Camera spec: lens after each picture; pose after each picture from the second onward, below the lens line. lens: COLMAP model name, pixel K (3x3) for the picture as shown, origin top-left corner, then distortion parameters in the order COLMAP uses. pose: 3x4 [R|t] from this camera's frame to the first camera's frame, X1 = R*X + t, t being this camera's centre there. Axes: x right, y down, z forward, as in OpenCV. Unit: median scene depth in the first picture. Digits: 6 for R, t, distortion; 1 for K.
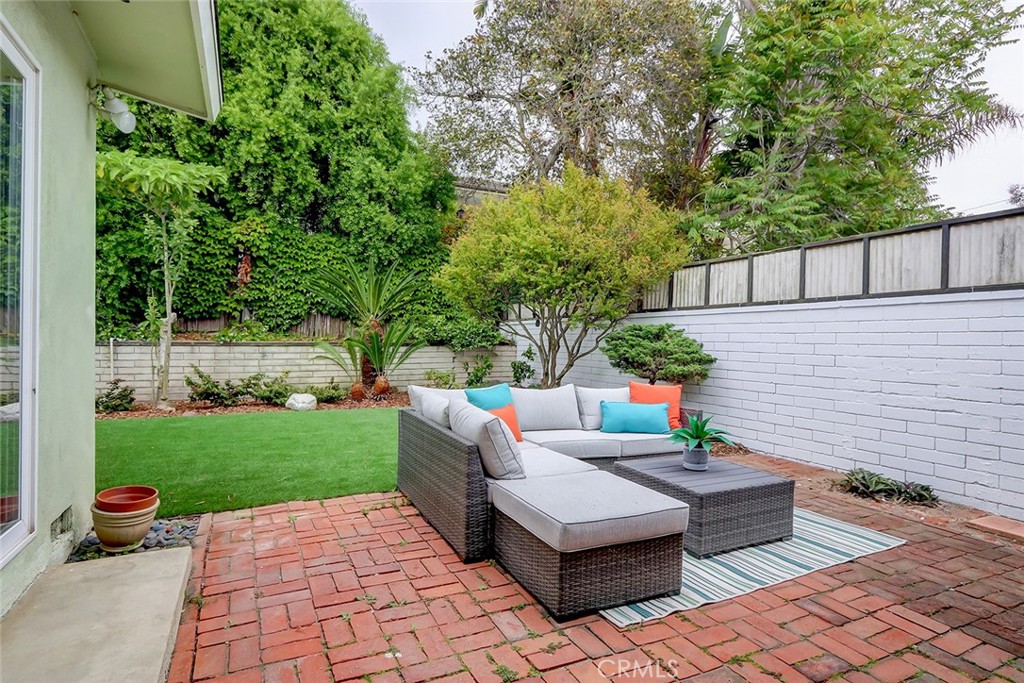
lens RADIAL K [[543.0, 0, 522.6], [0, 543.0, 344.4], [0, 0, 1]] dist [-0.000663, -0.000246]
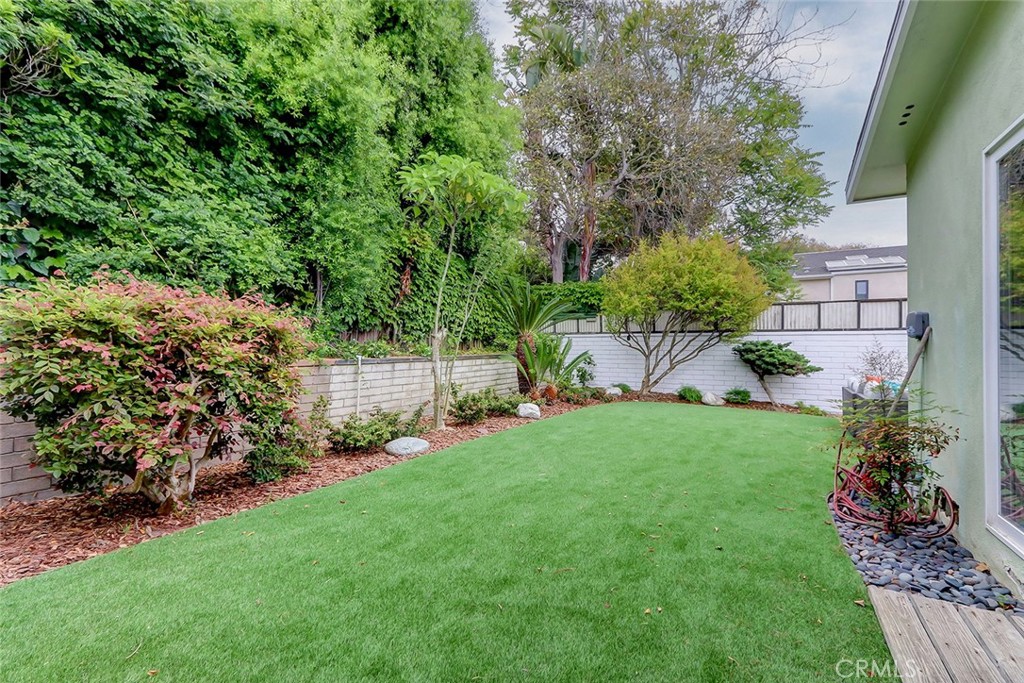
lens RADIAL K [[470.6, 0, 513.2], [0, 470.6, 342.0], [0, 0, 1]] dist [0.001968, 0.000136]
pose [[0.821253, -0.004563, 0.570545, -1.429459], [0.009835, 0.999933, -0.006160, -0.038696], [-0.570479, 0.010670, 0.821243, 0.349030]]
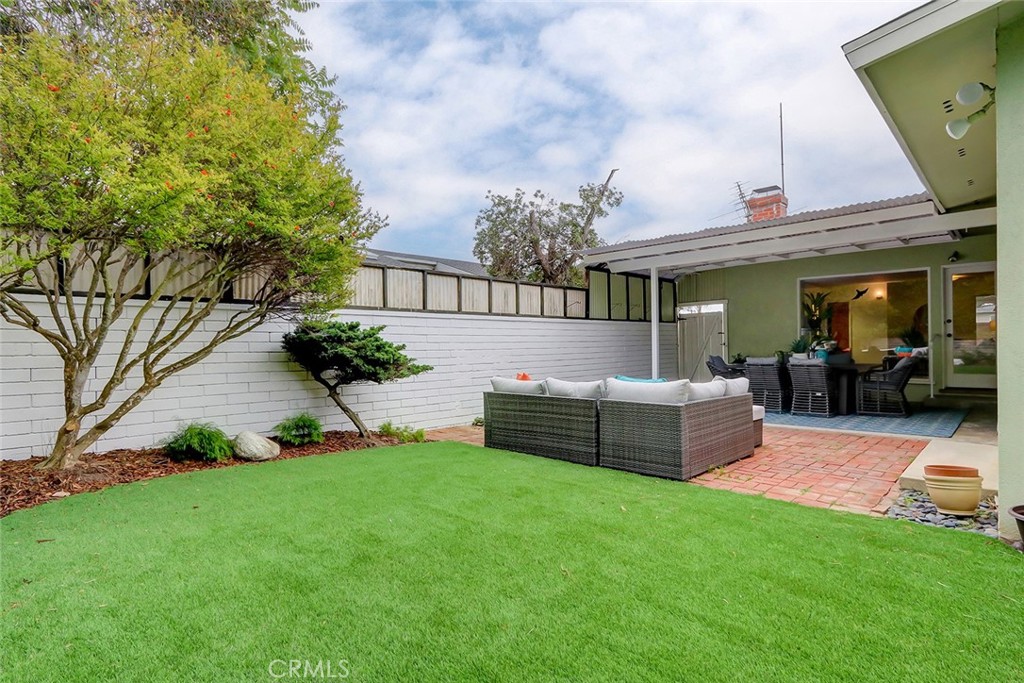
lens RADIAL K [[530.3, 0, 514.1], [0, 530.3, 339.3], [0, 0, 1]] dist [-0.001827, 0.000126]
pose [[-0.325564, 0.000793, 0.945520, -0.826902], [0.009618, 0.999951, 0.002473, -0.010794], [-0.945471, 0.009899, -0.325556, 1.244899]]
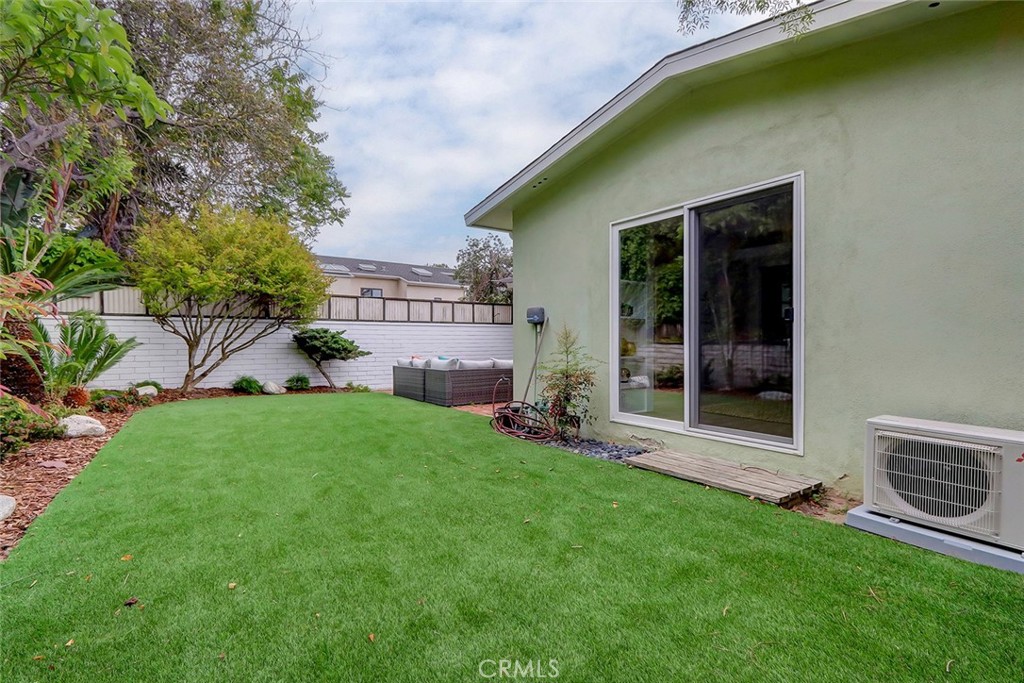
lens RADIAL K [[470.6, 0, 513.2], [0, 470.6, 342.0], [0, 0, 1]] dist [0.001968, 0.000136]
pose [[-0.161284, -0.012732, 0.986826, -1.624504], [0.003541, 0.999903, 0.013479, -0.015157], [-0.986902, 0.005668, -0.161224, 0.792269]]
